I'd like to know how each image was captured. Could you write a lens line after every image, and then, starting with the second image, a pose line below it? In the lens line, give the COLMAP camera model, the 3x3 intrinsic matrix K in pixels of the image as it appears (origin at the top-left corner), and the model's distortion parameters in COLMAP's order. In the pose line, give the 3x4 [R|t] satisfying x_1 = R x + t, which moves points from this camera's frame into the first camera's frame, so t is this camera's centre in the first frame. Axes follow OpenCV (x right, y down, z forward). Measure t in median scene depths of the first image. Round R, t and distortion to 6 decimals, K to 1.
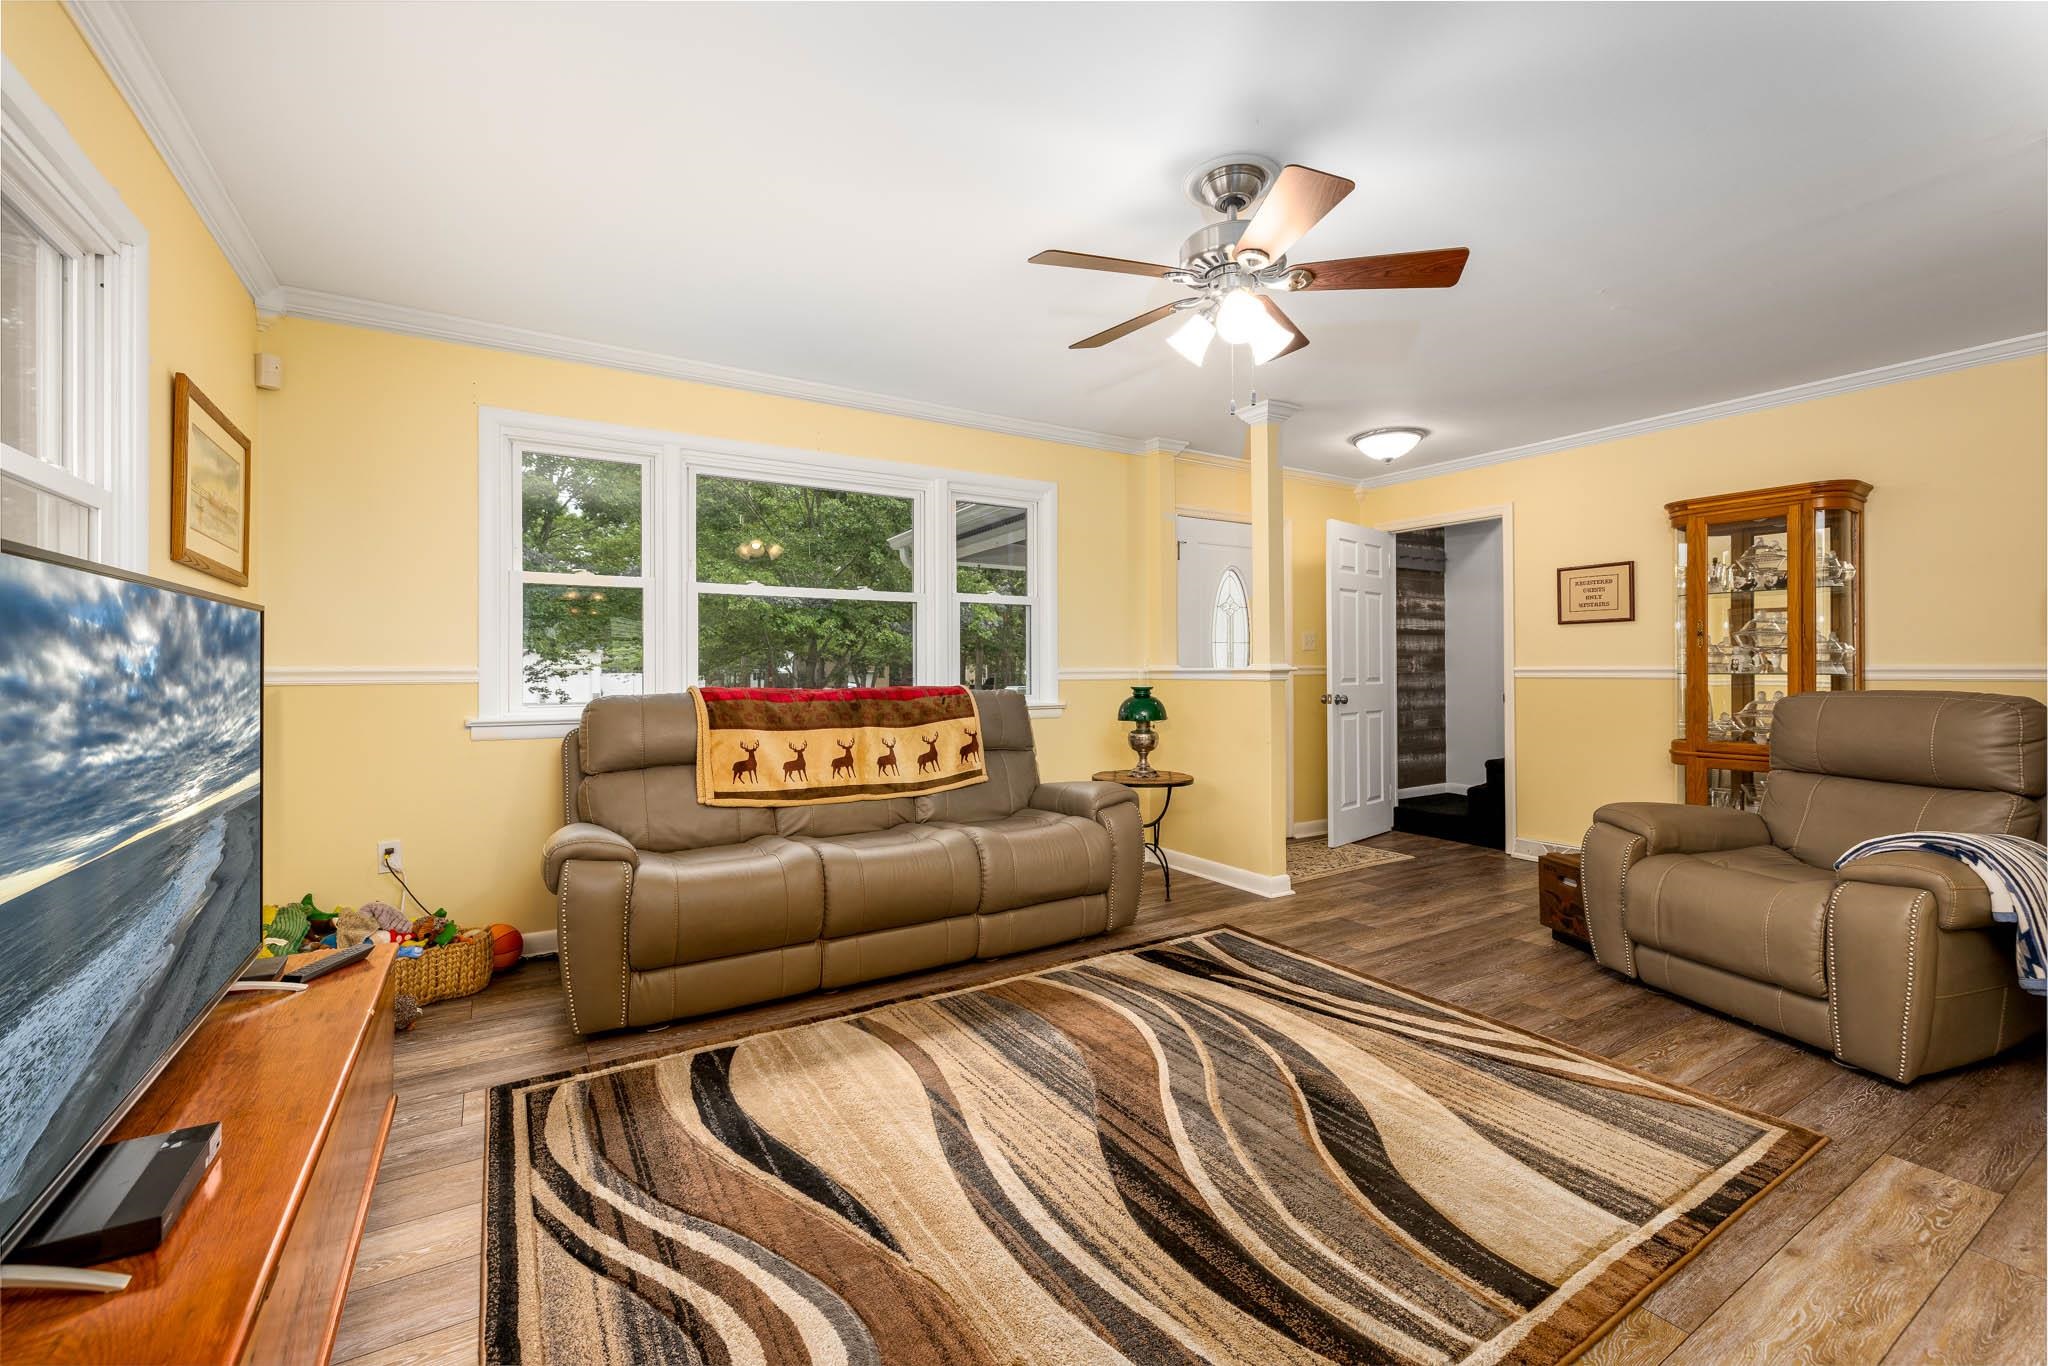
lens RADIAL K [[856.0, 0, 1024.7], [0, 856.0, 667.3], [0, 0, 1]] dist [-0.001032, 0.000181]
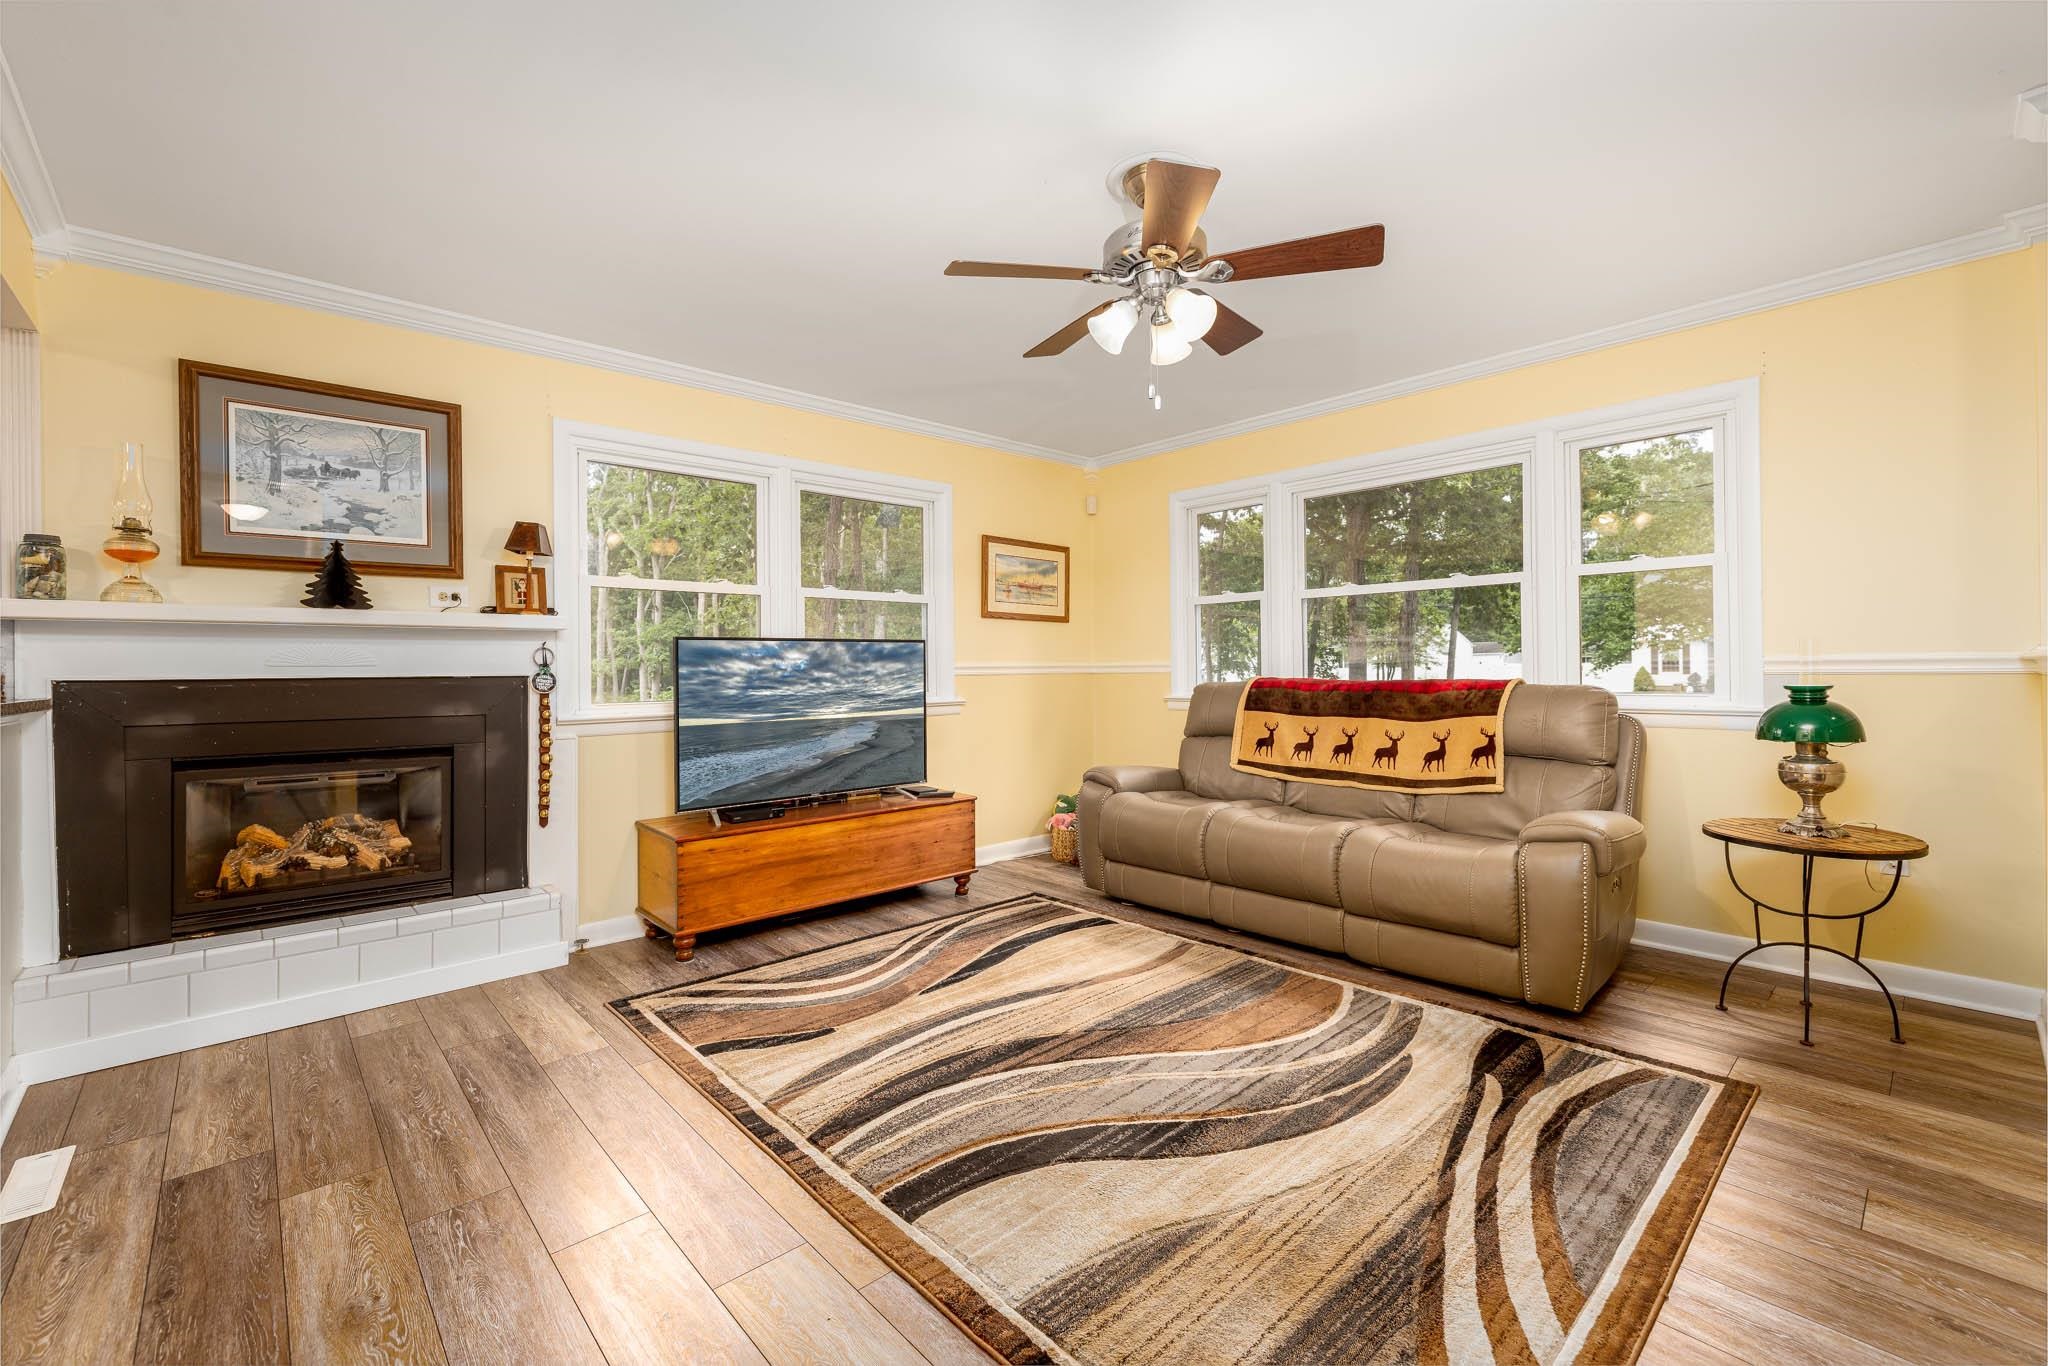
lens RADIAL K [[856.0, 0, 1024.7], [0, 856.0, 667.3], [0, 0, 1]] dist [-0.001032, 0.000181]
pose [[0.180971, -0.000548, -0.983488, 0.836529], [0.011886, 0.999928, 0.001630, 0.002936], [0.983417, -0.011985, 0.180965, 0.459095]]
